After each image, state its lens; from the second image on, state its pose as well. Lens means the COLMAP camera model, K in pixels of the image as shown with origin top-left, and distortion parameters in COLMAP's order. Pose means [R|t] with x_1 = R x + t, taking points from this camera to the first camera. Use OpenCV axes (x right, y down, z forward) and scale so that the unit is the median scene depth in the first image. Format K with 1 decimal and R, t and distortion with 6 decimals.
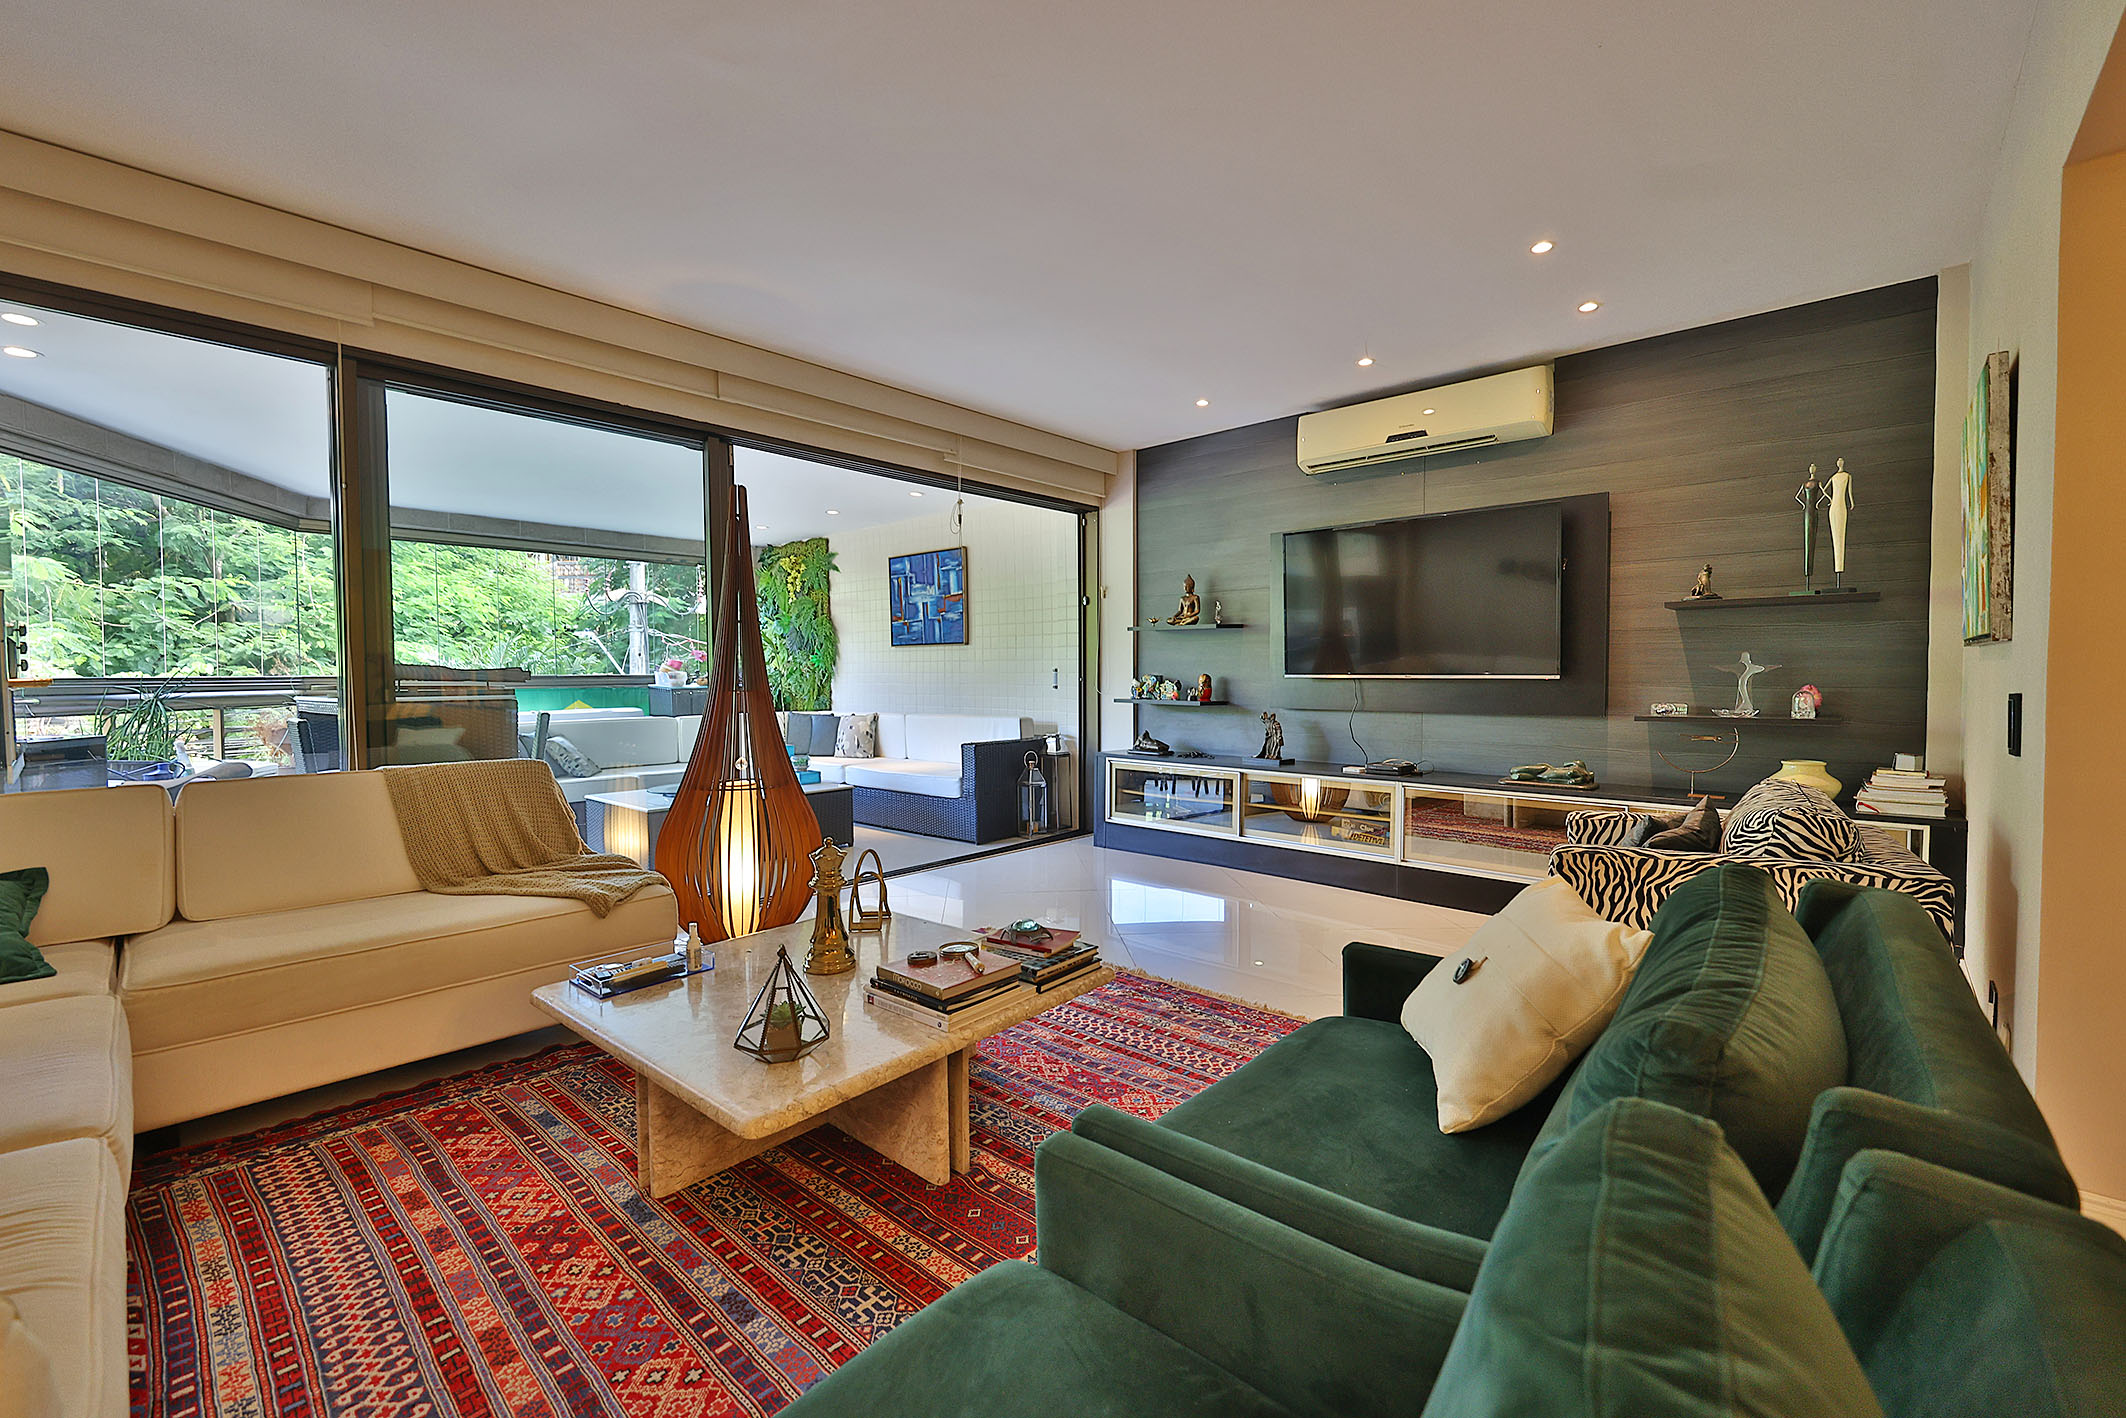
lens RADIAL K [[884.2, 0, 1058.0], [0, 884.2, 699.7], [0, 0, 1]] dist [0.002492, 0.000299]
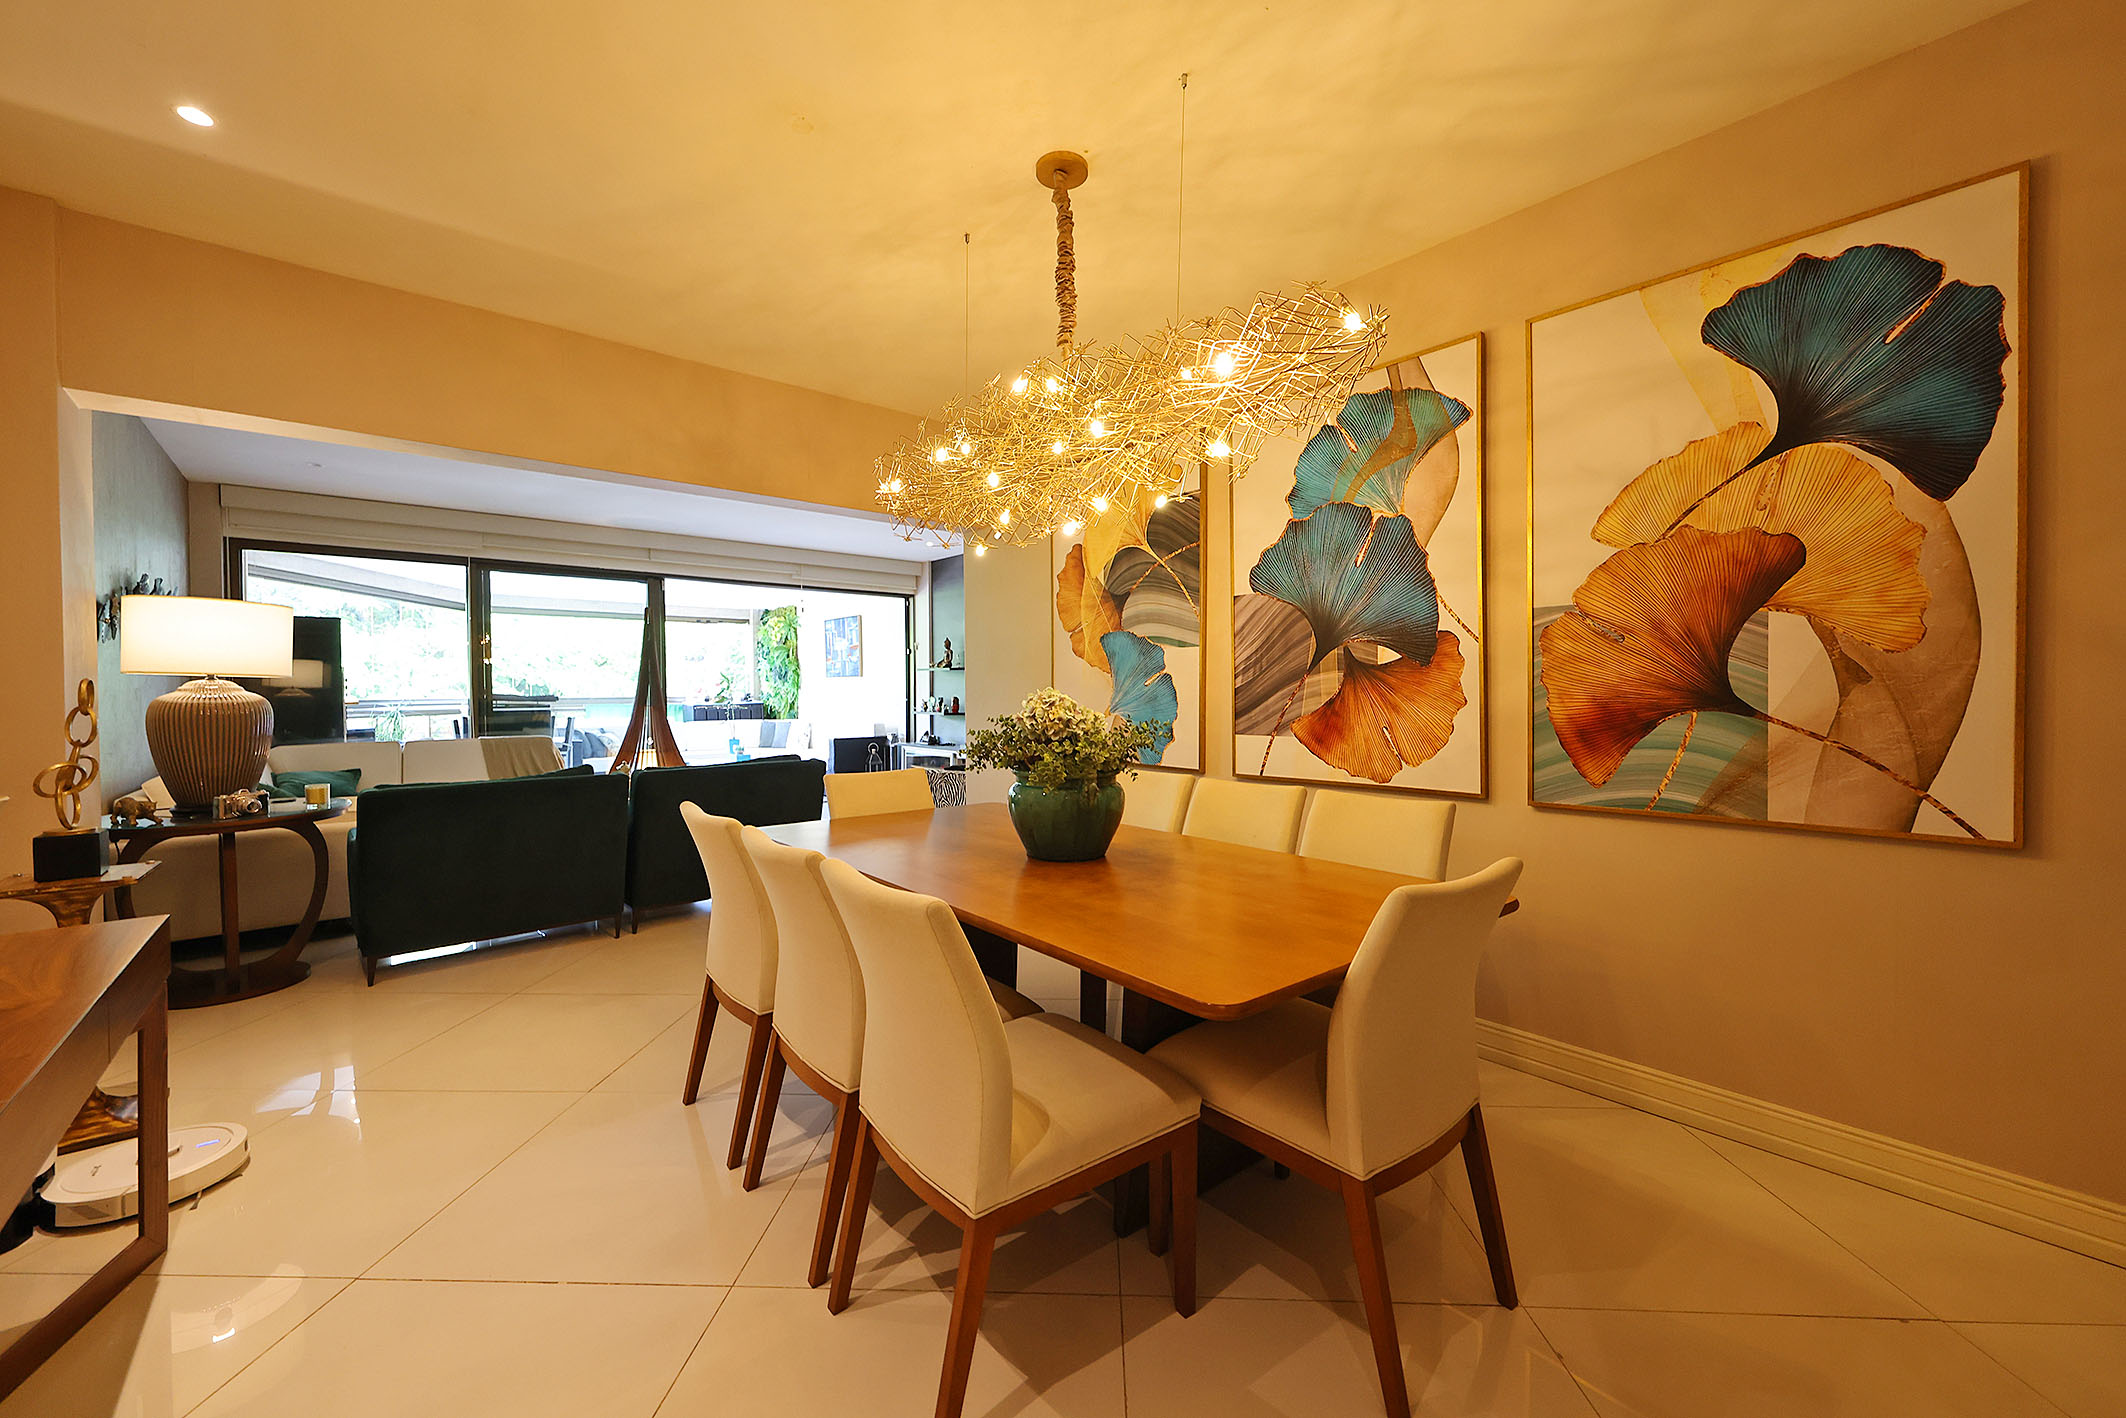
lens RADIAL K [[837.3, 0, 1065.6], [0, 837.3, 709.8], [0, 0, 1]] dist [0.002595, 0.000049]
pose [[0.993217, 0.002246, -0.116251, 0.560410], [-0.003130, 0.999968, -0.007426, 0.007075], [0.116230, 0.007740, 0.993192, -0.562103]]
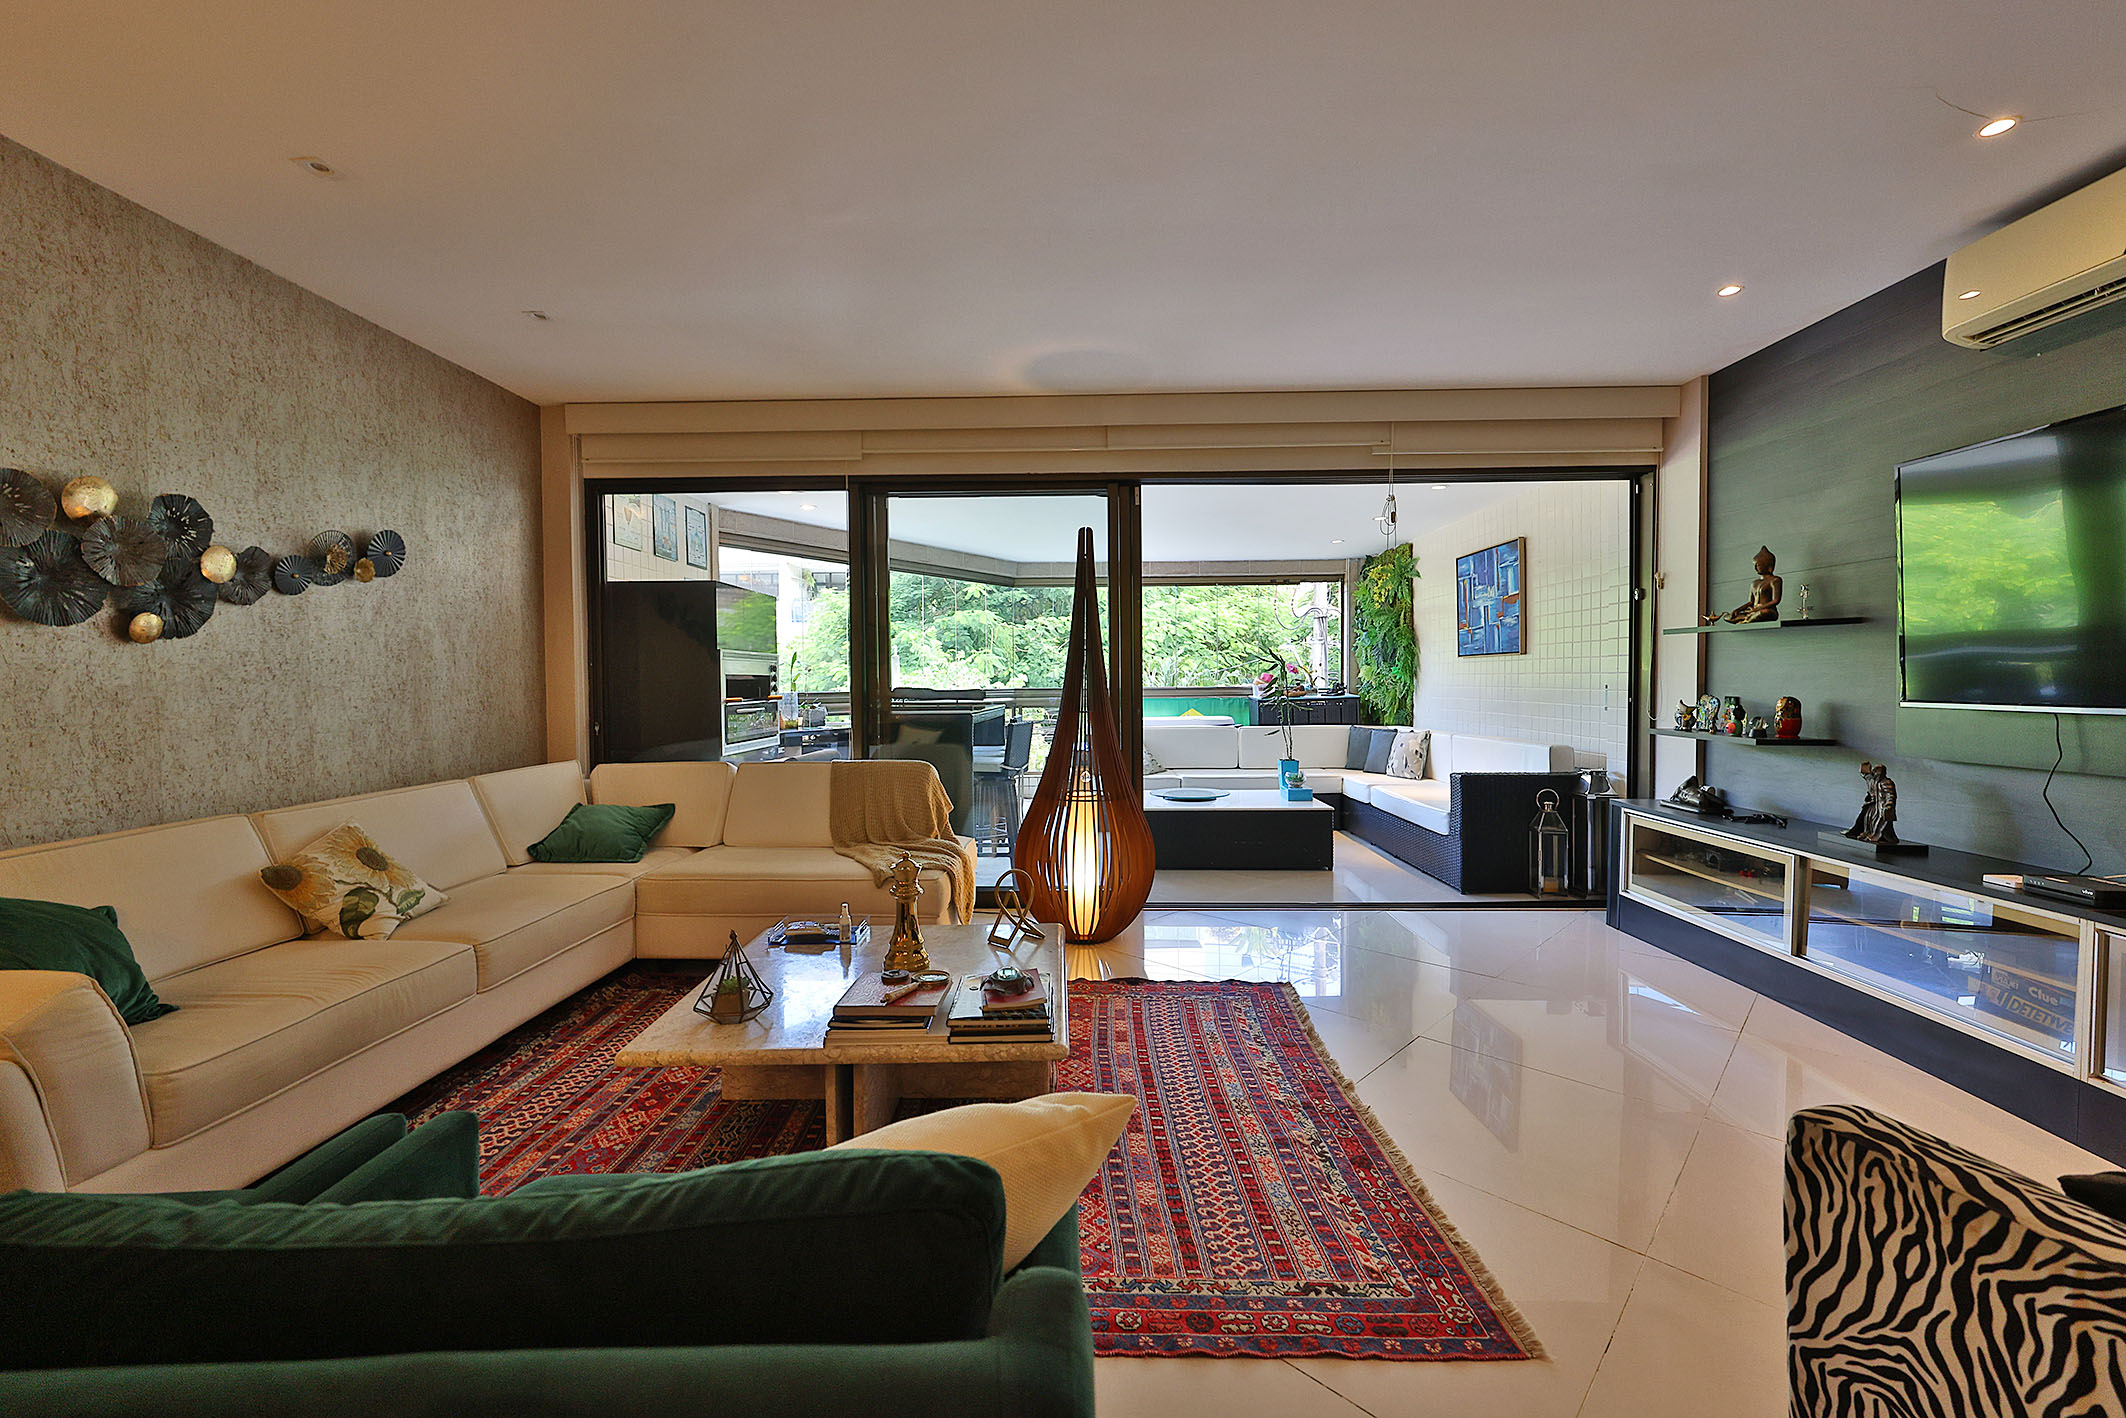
lens RADIAL K [[856.2, 0, 1060.6], [0, 856.2, 703.8], [0, 0, 1]] dist [0.003992, -0.000287]
pose [[0.656632, 0.019704, -0.753954, 0.290466], [-0.018314, 0.999780, 0.010178, -0.020393], [0.753989, 0.007125, 0.656848, 0.179063]]
